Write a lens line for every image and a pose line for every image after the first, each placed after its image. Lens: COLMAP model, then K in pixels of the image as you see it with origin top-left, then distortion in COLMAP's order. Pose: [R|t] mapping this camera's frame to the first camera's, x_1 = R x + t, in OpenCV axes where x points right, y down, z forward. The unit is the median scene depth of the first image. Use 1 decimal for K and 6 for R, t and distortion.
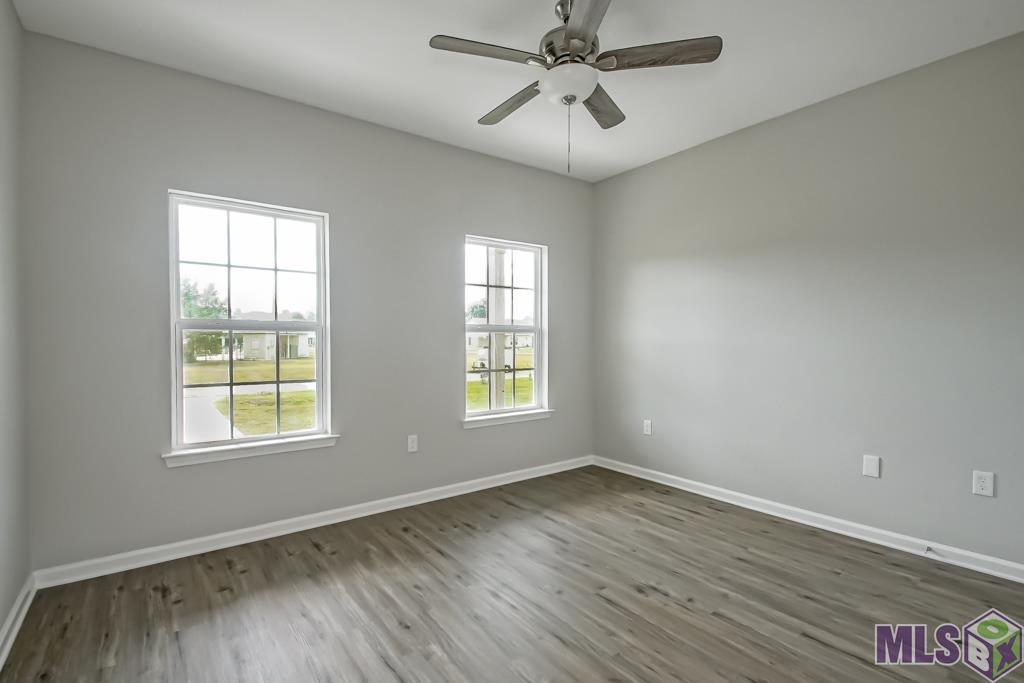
lens RADIAL K [[475.7, 0, 500.4], [0, 475.7, 346.9], [0, 0, 1]] dist [0.001928, -0.000214]
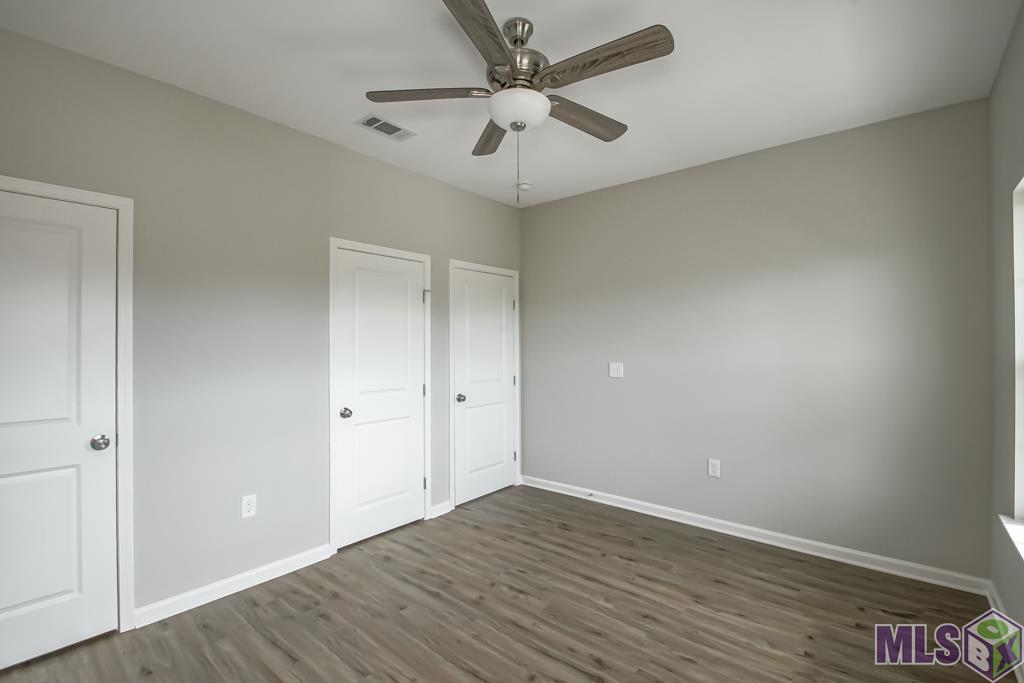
lens RADIAL K [[475.7, 0, 500.4], [0, 475.7, 346.9], [0, 0, 1]] dist [0.001928, -0.000214]
pose [[-0.976467, 0.010894, -0.215392, 0.405703], [0.009026, 0.999913, 0.009656, -0.098256], [0.215478, 0.007485, -0.976480, 2.073129]]
